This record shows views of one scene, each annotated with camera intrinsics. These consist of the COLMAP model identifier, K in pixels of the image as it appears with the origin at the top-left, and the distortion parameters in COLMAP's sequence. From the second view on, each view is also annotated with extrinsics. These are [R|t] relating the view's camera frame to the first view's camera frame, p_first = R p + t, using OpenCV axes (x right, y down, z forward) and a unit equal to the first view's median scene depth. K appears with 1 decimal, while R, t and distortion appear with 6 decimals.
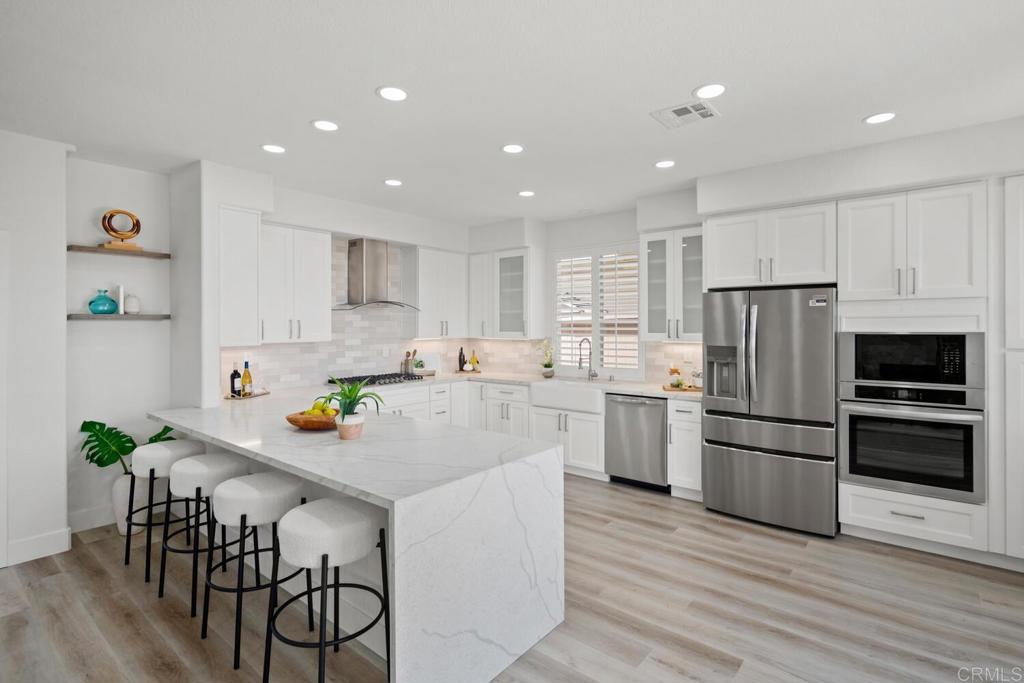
lens RADIAL K [[499.2, 0, 514.7], [0, 499.2, 331.7], [0, 0, 1]] dist [0.008931, -0.003131]
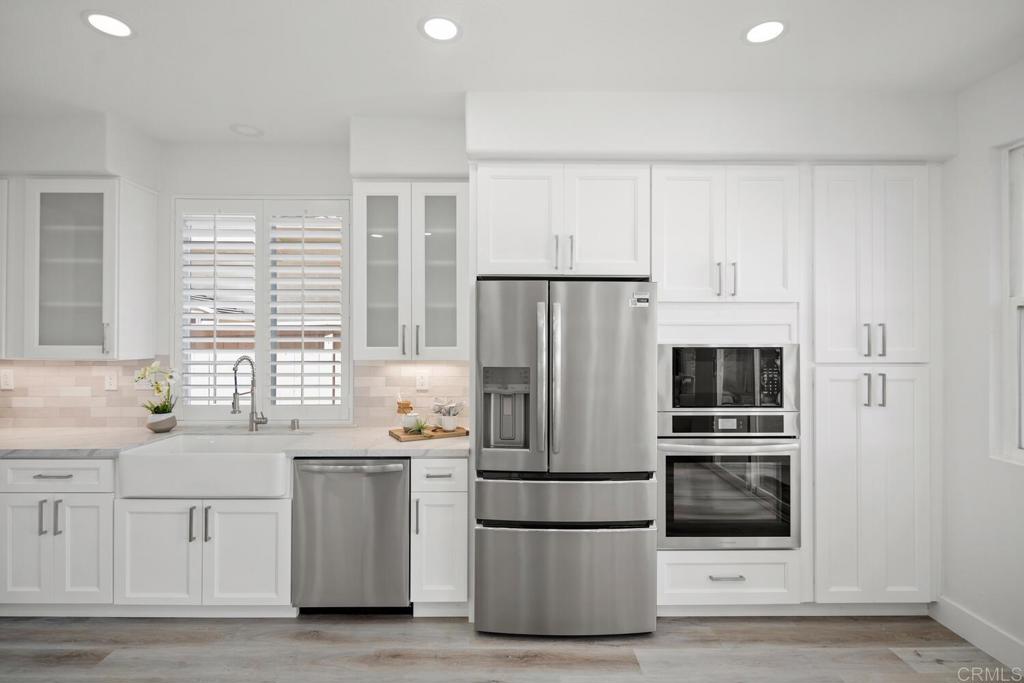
lens RADIAL K [[499.2, 0, 506.9], [0, 499.2, 336.8], [0, 0, 1]] dist [0.008931, -0.003131]
pose [[0.774197, 0.006748, 0.632909, 0.016130], [0.003074, 0.999891, -0.014420, -0.000400], [-0.632938, 0.013109, 0.774092, 0.436176]]
